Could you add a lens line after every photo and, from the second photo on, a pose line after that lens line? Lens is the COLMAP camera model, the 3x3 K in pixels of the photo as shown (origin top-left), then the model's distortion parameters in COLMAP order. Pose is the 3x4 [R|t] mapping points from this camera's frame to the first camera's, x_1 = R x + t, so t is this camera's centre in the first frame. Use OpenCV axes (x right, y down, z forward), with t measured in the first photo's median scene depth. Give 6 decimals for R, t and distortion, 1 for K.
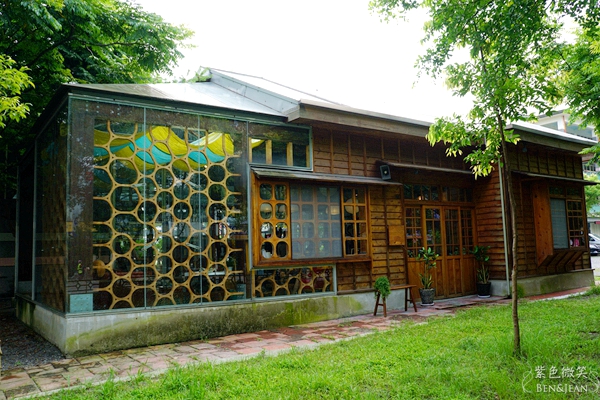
lens RADIAL K [[508.8, 0, 300.0], [0, 508.8, 200.0], [0, 0, 1]] dist [-0.076930, -0.000589]
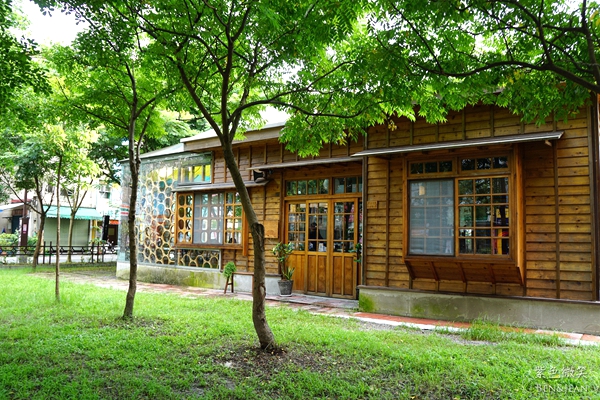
lens RADIAL K [[458.8, 0, 300.3], [0, 458.8, 210.3], [0, 0, 1]] dist [-0.068468, 0.001513]
pose [[0.329755, -0.029997, -0.943590, 1.283468], [0.049355, 0.998676, -0.014501, 0.049858], [0.942776, -0.041789, 0.330799, 0.794304]]
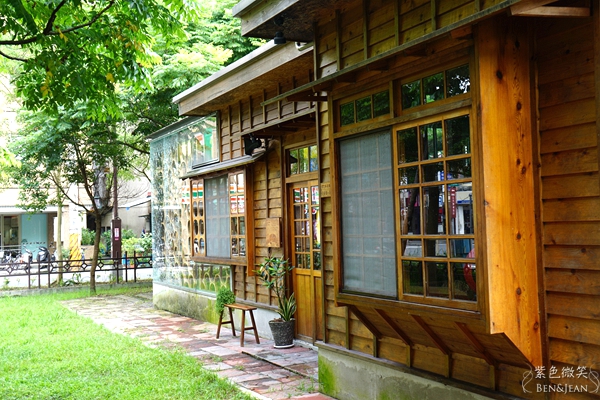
lens RADIAL K [[675.1, 0, 300.0], [0, 675.1, 200.0], [0, 0, 1]] dist [-0.009980, 0.001439]
pose [[-0.184813, -0.006049, -0.982755, 1.170826], [0.107414, 0.993866, -0.026317, 0.058778], [0.976886, -0.110426, -0.183029, 1.312893]]
